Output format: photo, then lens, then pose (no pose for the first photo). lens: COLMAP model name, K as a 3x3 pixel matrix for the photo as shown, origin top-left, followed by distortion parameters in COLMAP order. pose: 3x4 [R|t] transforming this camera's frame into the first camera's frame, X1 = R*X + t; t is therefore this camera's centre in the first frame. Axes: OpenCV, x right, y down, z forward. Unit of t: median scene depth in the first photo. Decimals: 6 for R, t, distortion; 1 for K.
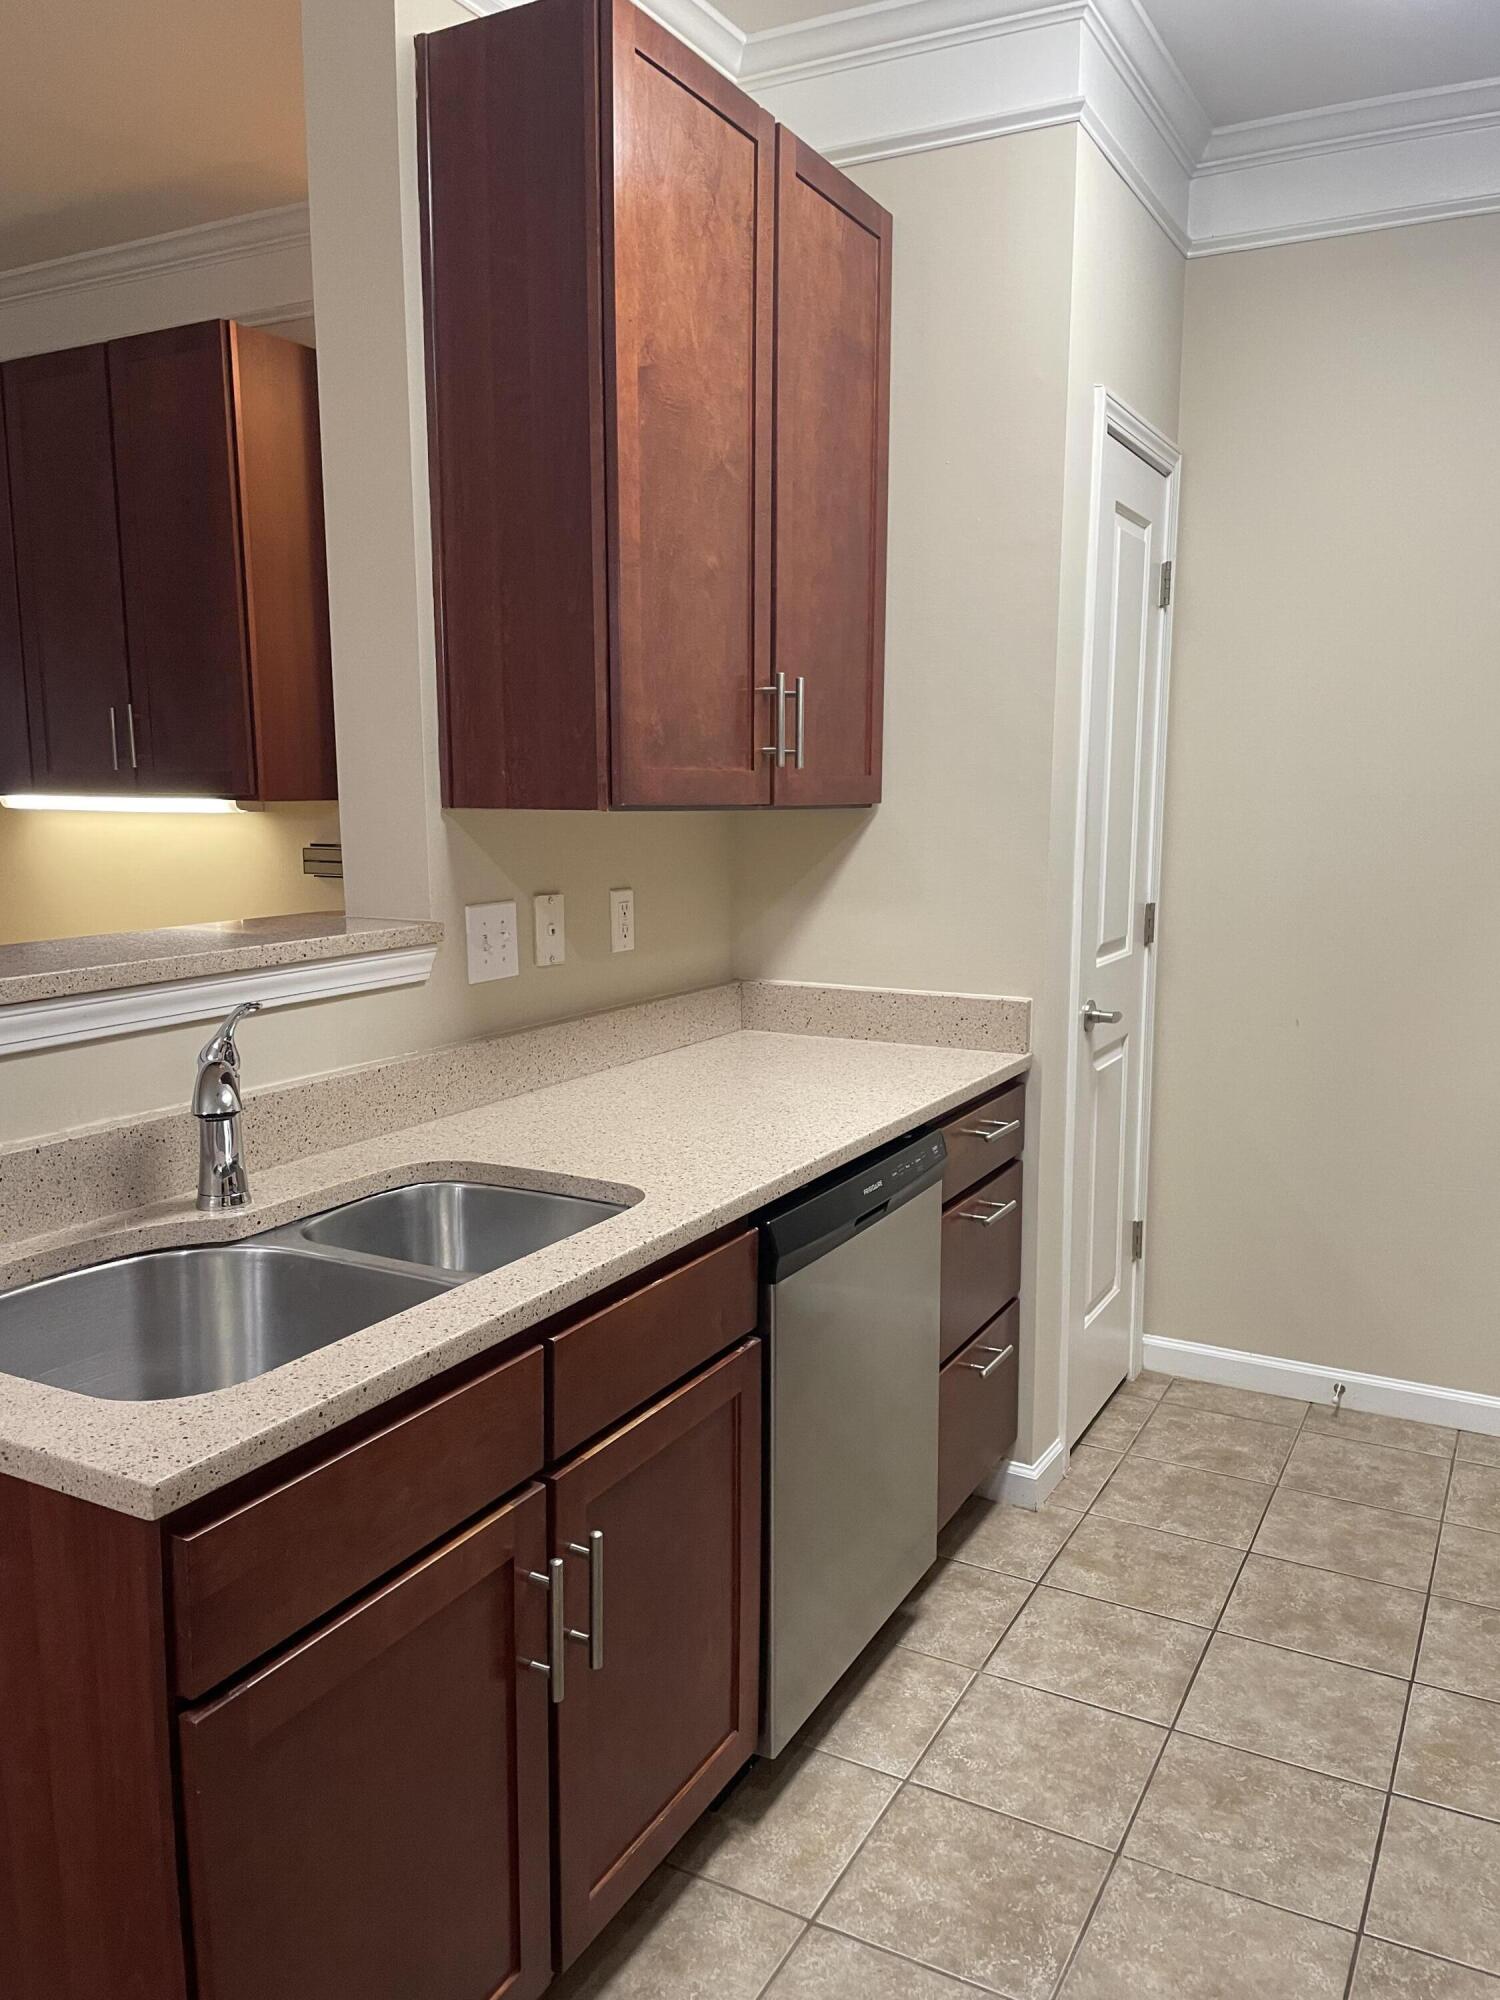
lens RADIAL K [[1510.3, 0, 756.7], [0, 1510.3, 989.0], [0, 0, 1]] dist [0.052162, -0.080919]
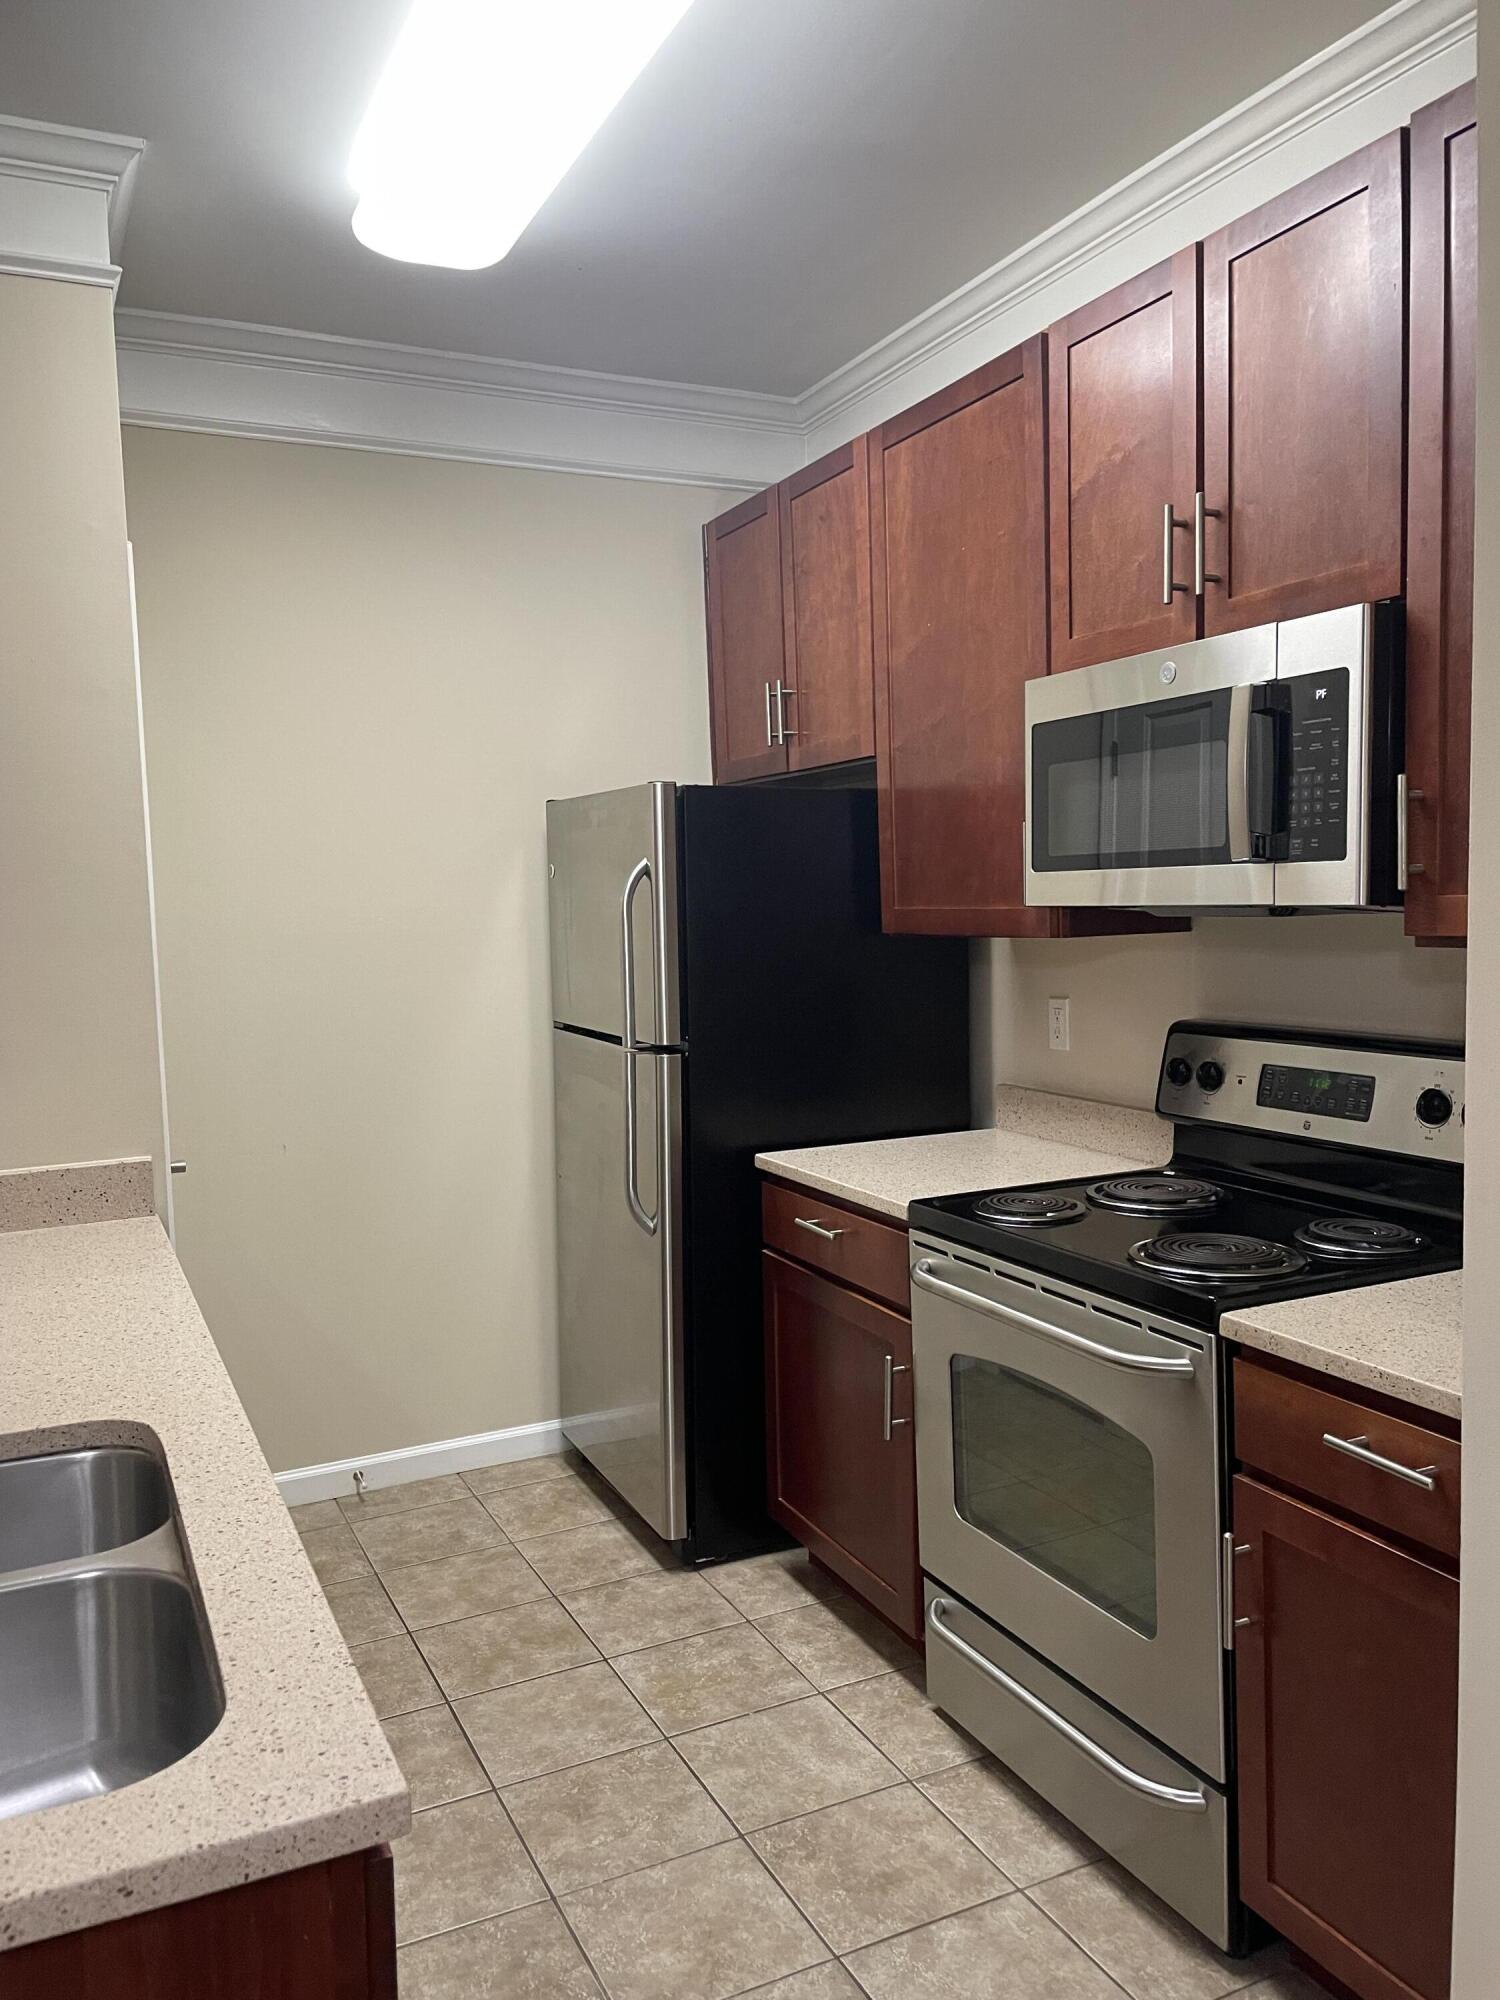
lens RADIAL K [[1510.3, 0, 758.5], [0, 1510.3, 1002.0], [0, 0, 1]] dist [0.052162, -0.080919]
pose [[0.578680, -0.081483, 0.811474, -0.452382], [0.145834, 0.989298, -0.004658, -0.036419], [-0.802410, 0.121036, 0.584370, 0.146830]]
